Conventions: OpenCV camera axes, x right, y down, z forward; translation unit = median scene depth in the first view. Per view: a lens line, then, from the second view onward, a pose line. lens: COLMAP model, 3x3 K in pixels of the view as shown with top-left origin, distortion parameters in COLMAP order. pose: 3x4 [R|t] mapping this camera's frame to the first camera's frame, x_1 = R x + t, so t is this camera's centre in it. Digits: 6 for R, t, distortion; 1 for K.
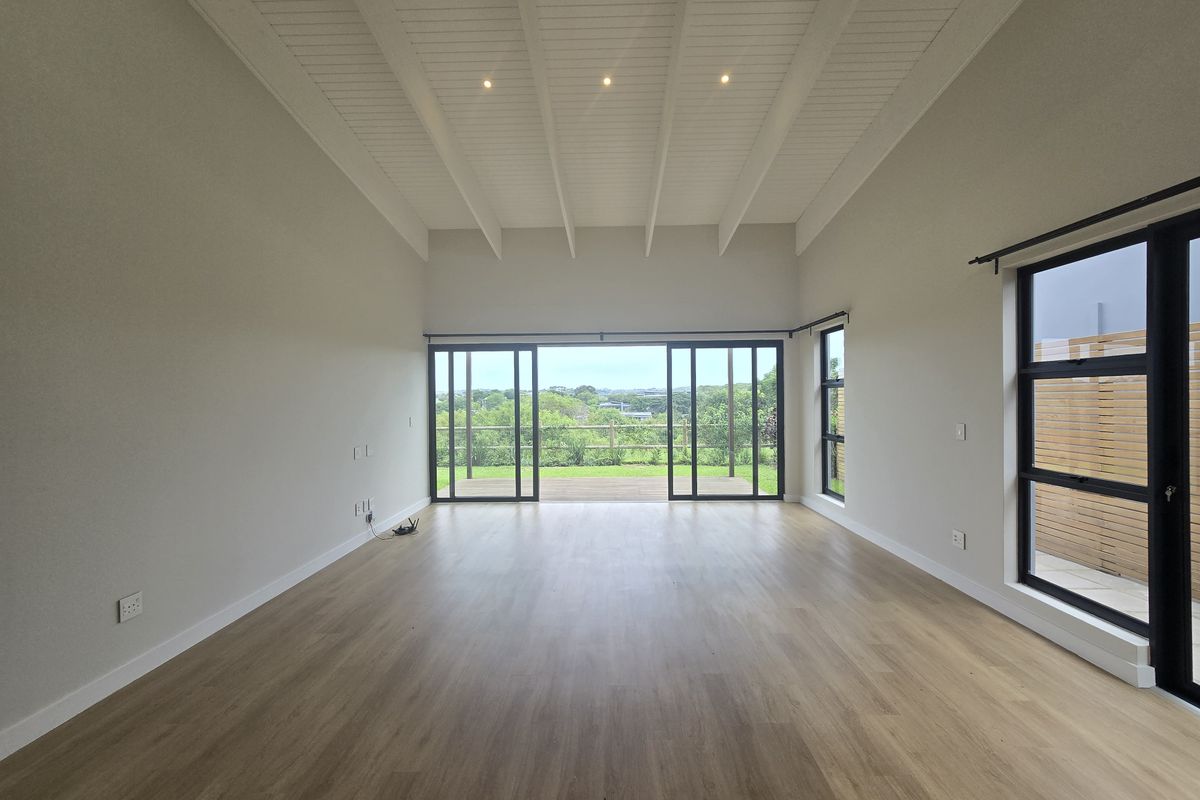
lens RADIAL K [[448.1, 0, 600.0], [0, 448.1, 400.0], [0, 0, 1]] dist [0.000473, 0.000066]
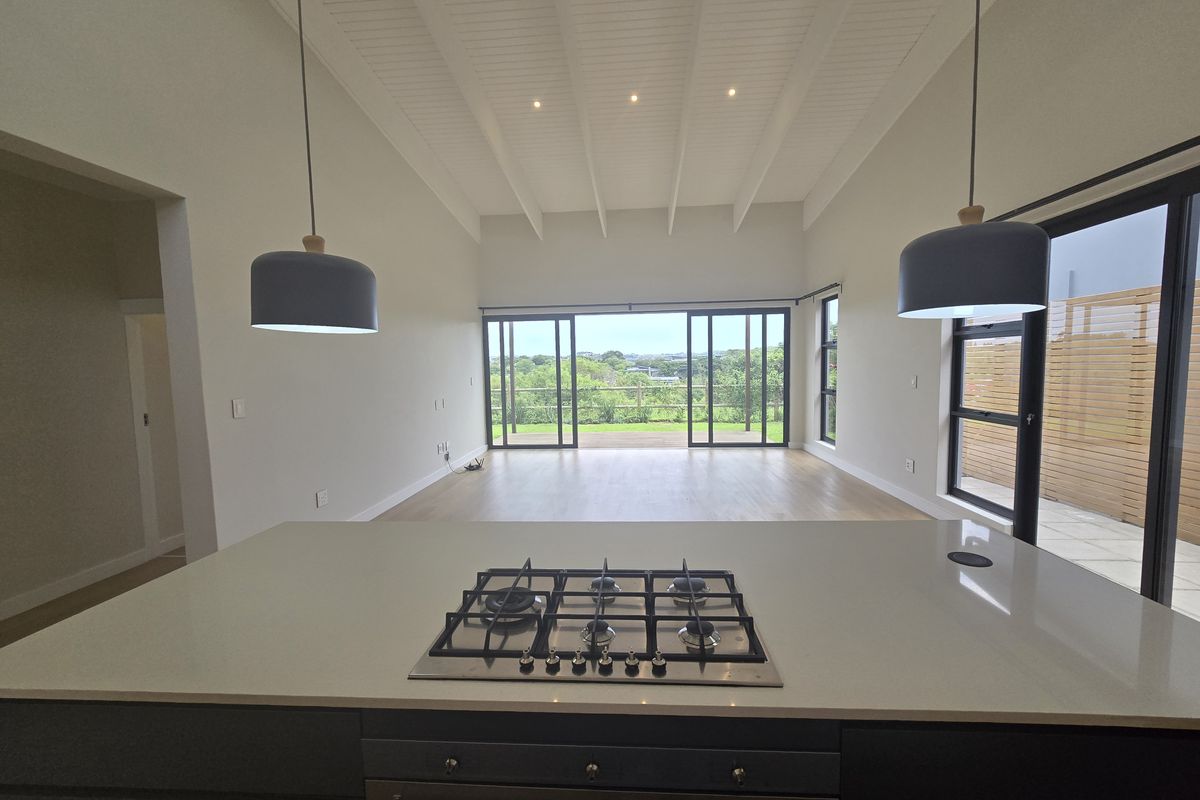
lens RADIAL K [[459.1, 0, 607.7], [0, 459.1, 399.4], [0, 0, 1]] dist [-0.000768, -0.000067]
pose [[0.999067, -0.006620, -0.042672, -0.005120], [0.009719, 0.997298, 0.072817, 0.009957], [0.042074, -0.073164, 0.996432, -0.196744]]
